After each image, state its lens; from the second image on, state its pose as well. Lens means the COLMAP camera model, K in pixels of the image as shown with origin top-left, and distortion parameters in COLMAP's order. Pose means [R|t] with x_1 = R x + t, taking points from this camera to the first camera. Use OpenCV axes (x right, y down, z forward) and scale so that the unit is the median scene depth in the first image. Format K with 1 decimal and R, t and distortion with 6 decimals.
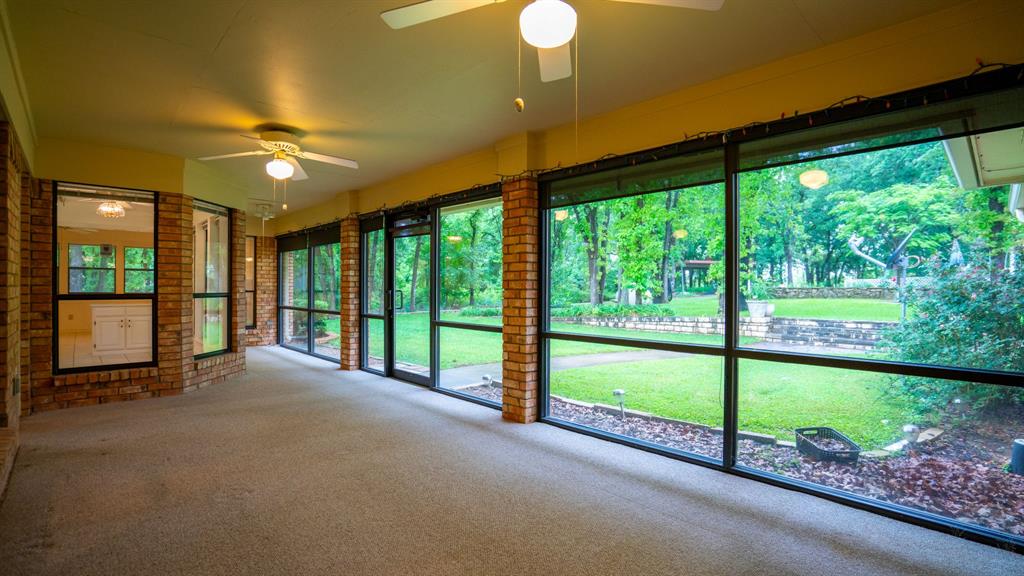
lens RADIAL K [[479.1, 0, 509.0], [0, 479.1, 290.2], [0, 0, 1]] dist [-0.056336, 0.023377]
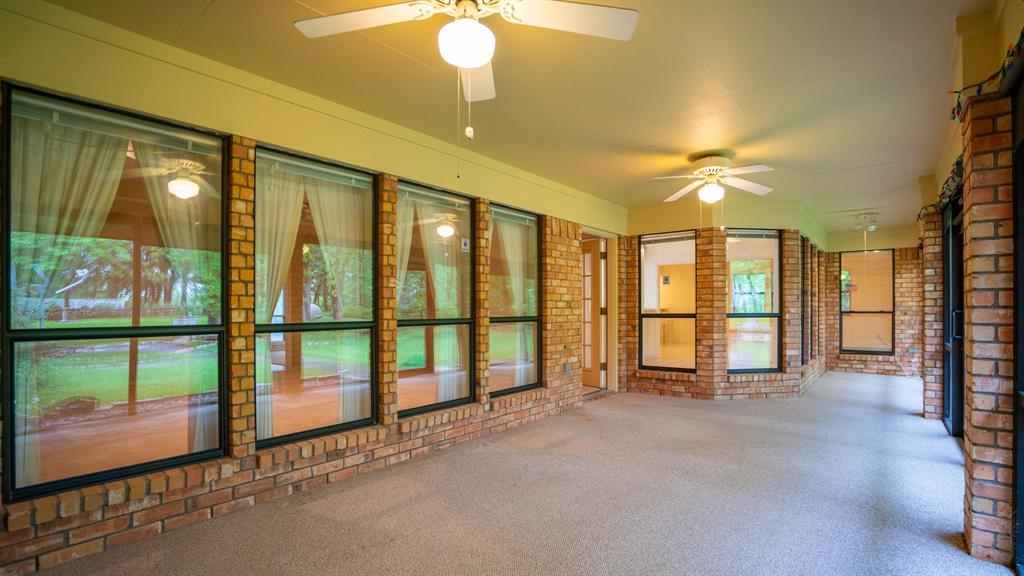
lens RADIAL K [[479.9, 0, 514.6], [0, 479.9, 311.6], [0, 0, 1]] dist [-0.025580, 0.000451]
pose [[0.158545, -0.000152, -0.987352, 0.389230], [-0.000426, 1.000000, -0.000223, 0.002841], [0.987352, 0.000456, 0.158545, 0.331124]]
